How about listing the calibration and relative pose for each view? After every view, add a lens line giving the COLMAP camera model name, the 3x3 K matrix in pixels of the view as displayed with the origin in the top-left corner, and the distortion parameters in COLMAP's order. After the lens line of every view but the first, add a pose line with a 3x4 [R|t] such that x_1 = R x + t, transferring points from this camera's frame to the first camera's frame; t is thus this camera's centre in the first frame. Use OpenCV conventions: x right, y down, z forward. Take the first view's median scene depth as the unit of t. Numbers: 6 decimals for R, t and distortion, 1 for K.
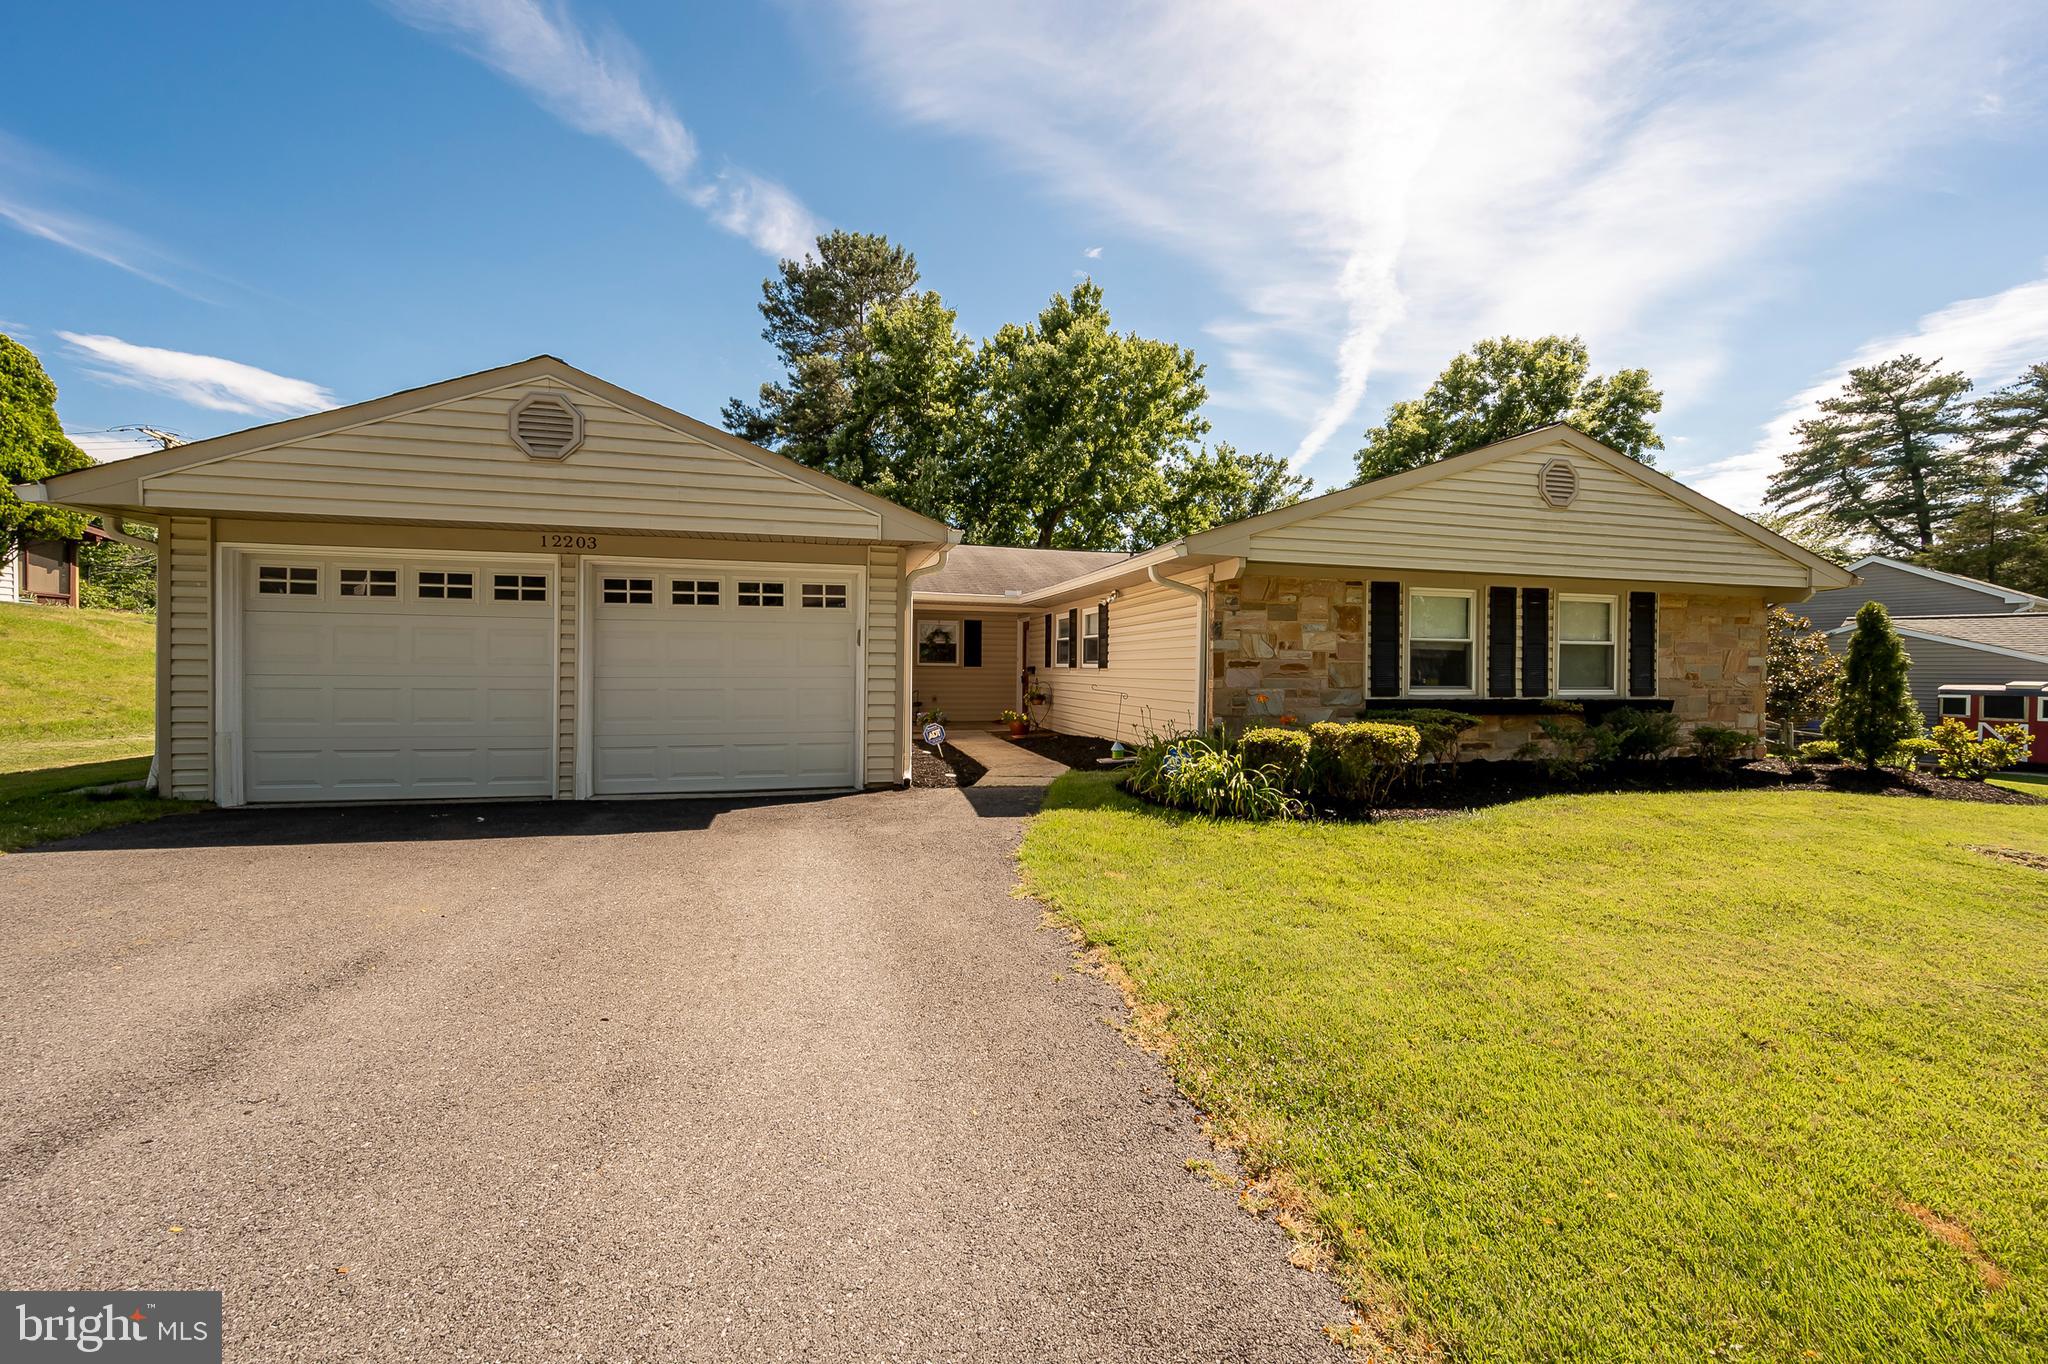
lens RADIAL K [[842.4, 0, 1026.6], [0, 842.4, 666.4], [0, 0, 1]] dist [0.001230, 0.000249]
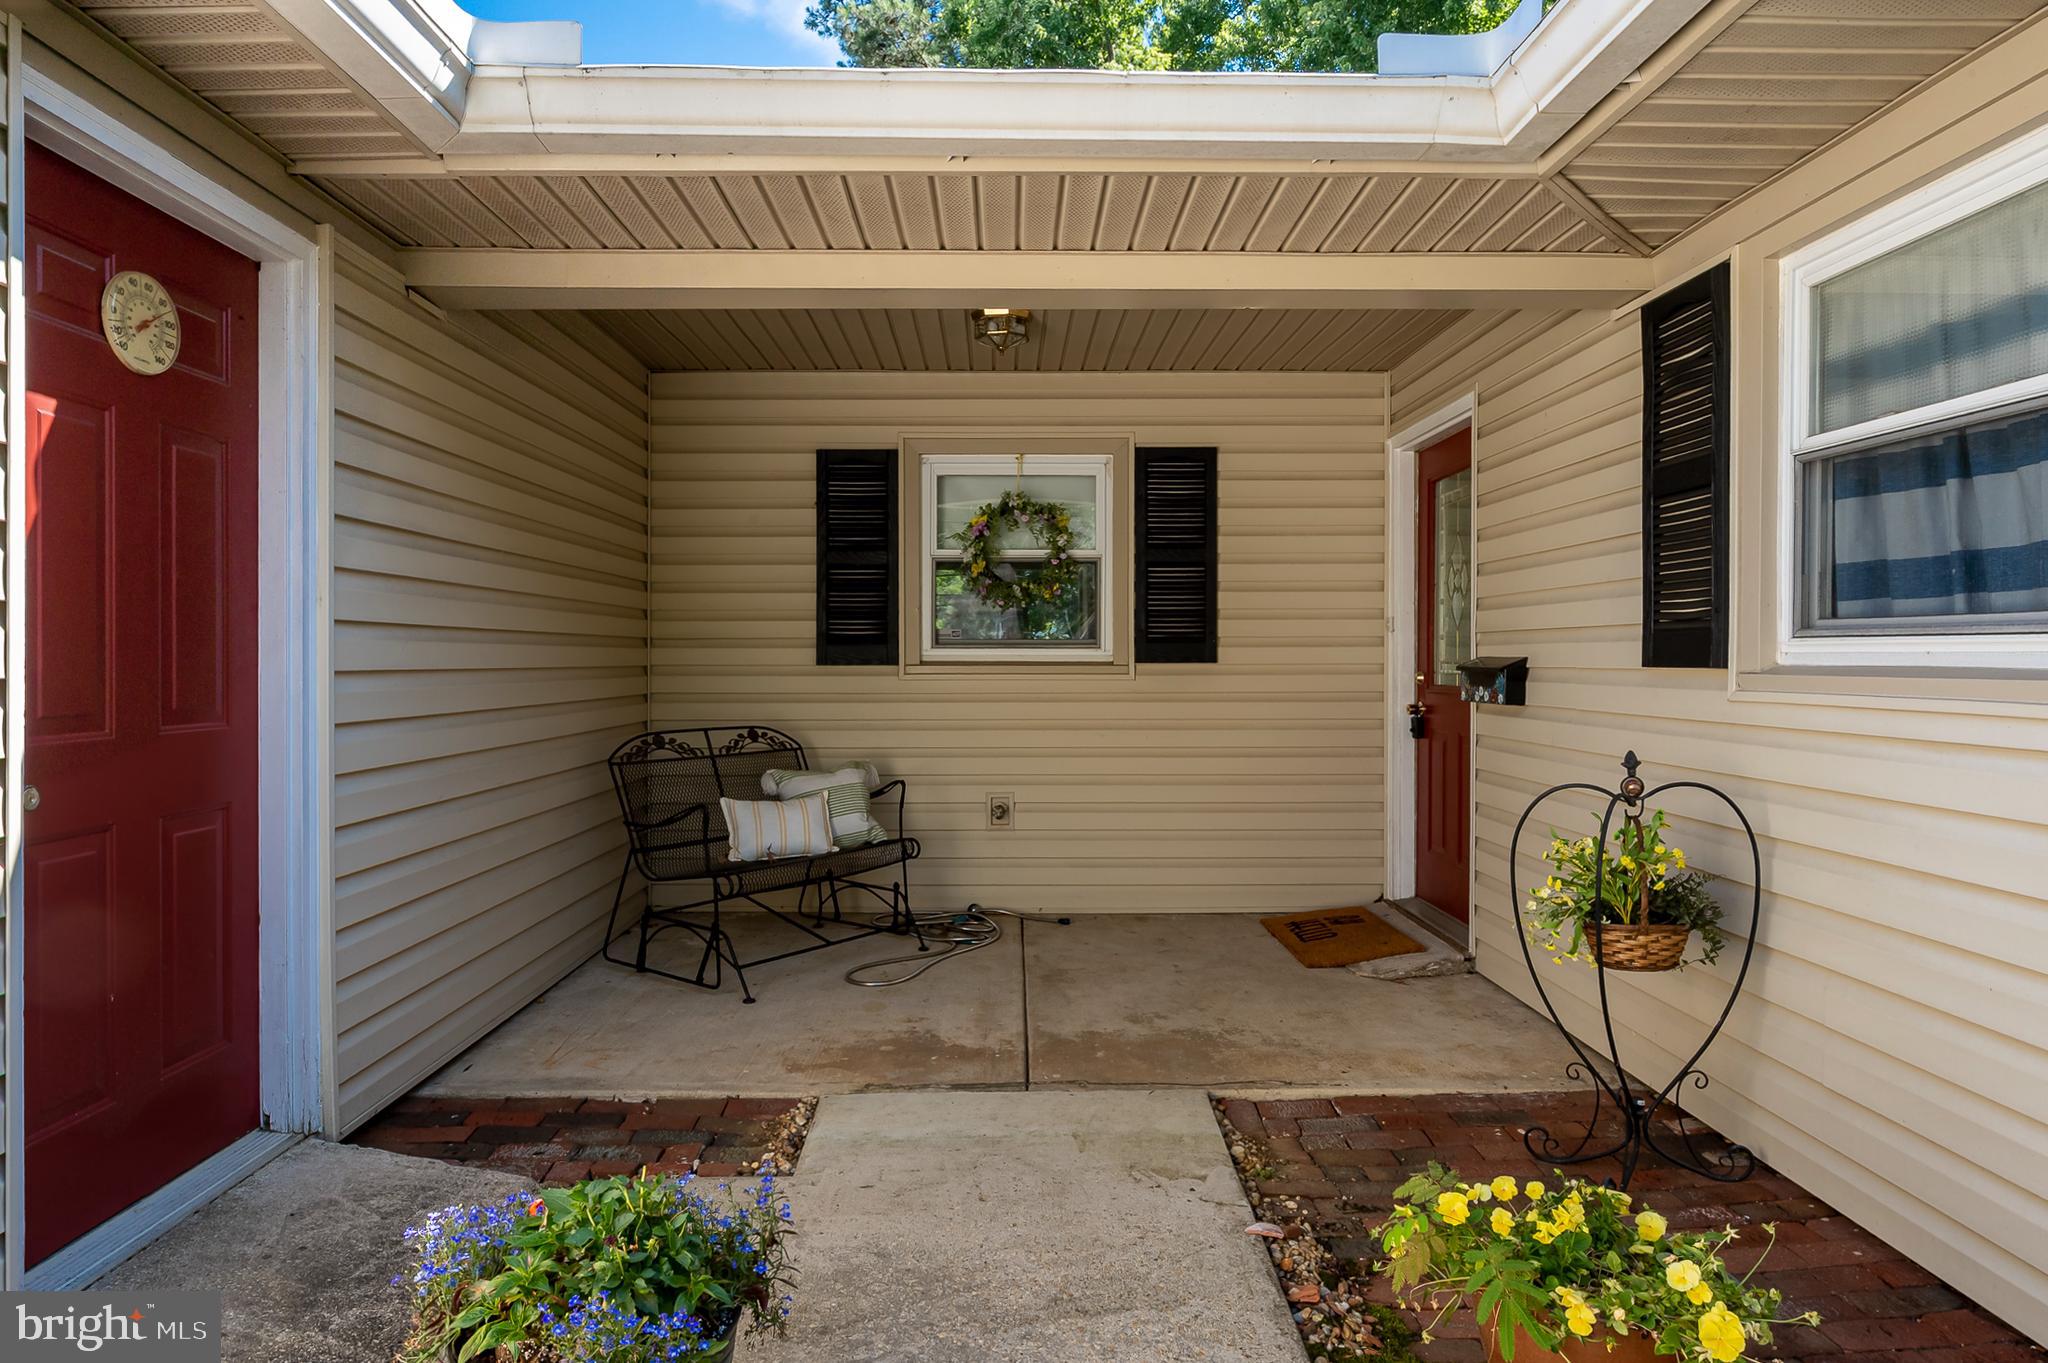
lens RADIAL K [[1182.0, 0, 1024.4], [0, 1182.0, 678.1], [0, 0, 1]] dist [-0.001148, -0.000106]
pose [[0.971299, -0.001527, -0.237859, -0.006565], [0.003589, 0.999960, 0.008236, 0.000286], [0.237837, -0.008853, 0.971265, 0.153197]]
